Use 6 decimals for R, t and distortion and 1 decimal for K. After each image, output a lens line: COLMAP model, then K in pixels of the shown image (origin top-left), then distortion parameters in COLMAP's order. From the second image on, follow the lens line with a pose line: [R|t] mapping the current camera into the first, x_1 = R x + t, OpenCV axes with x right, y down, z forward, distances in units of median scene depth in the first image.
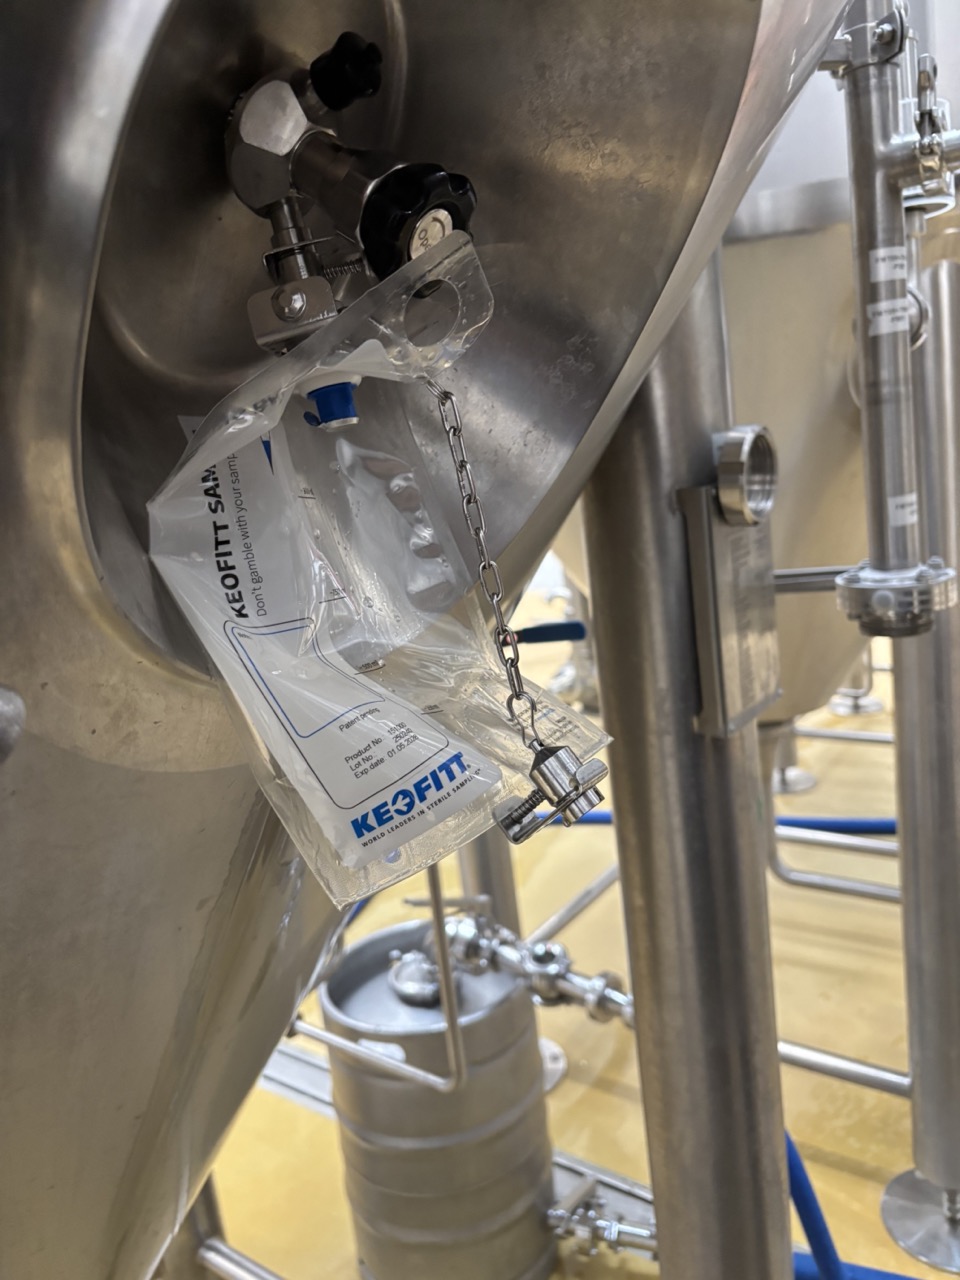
lens RADIAL K [[986.4, 0, 482.2], [0, 986.4, 647.0], [0, 0, 1]] dist [0.005899, -0.034601]
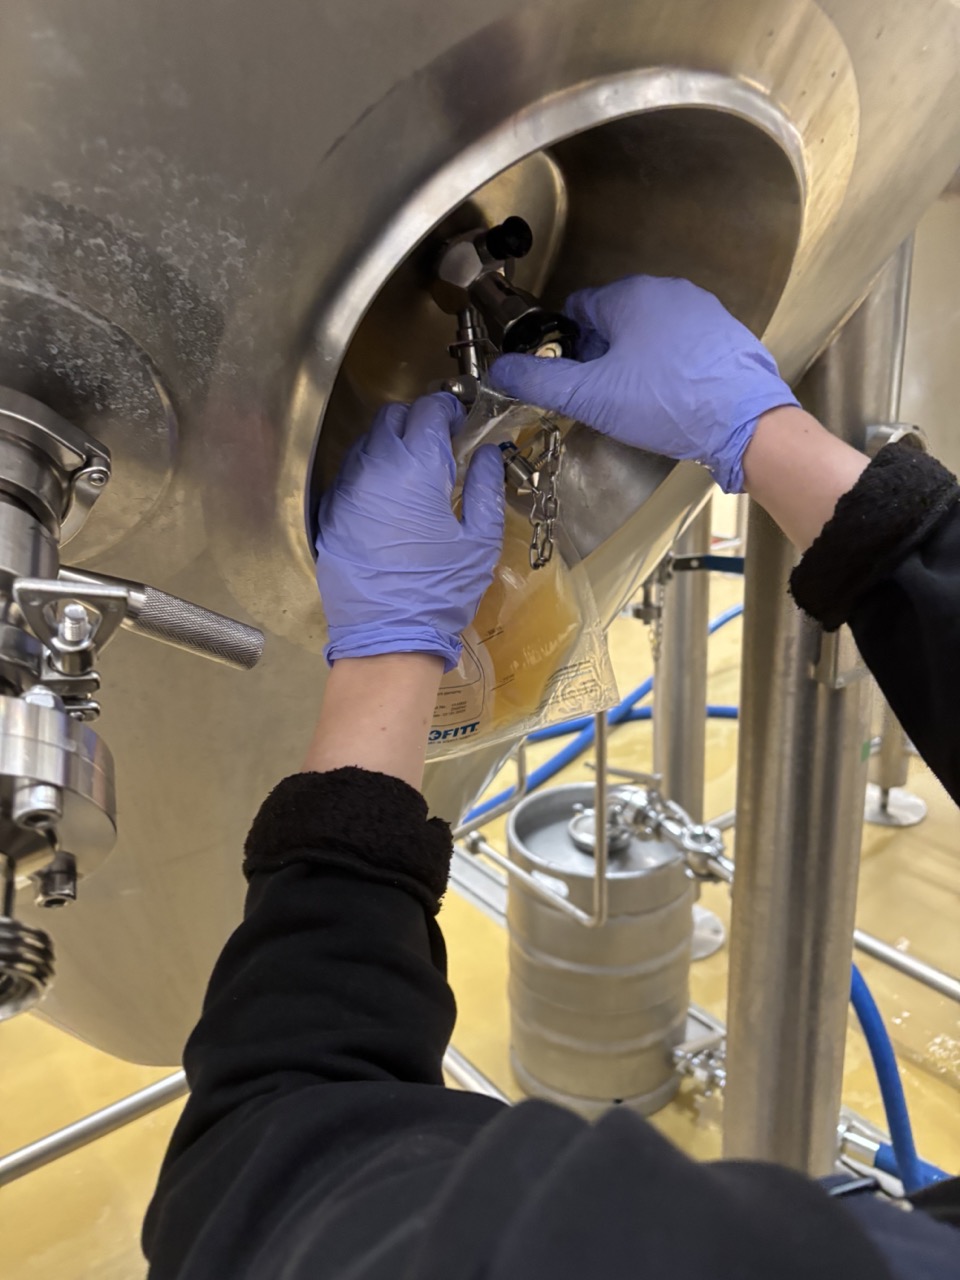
lens RADIAL K [[986.4, 0, 478.6], [0, 986.4, 636.9], [0, 0, 1]] dist [0.005899, -0.034601]
pose [[0.953463, 0.166642, -0.251273, 0.061751], [-0.131390, 0.979734, 0.151186, -0.042954], [0.271375, -0.111136, 0.956036, -0.109116]]
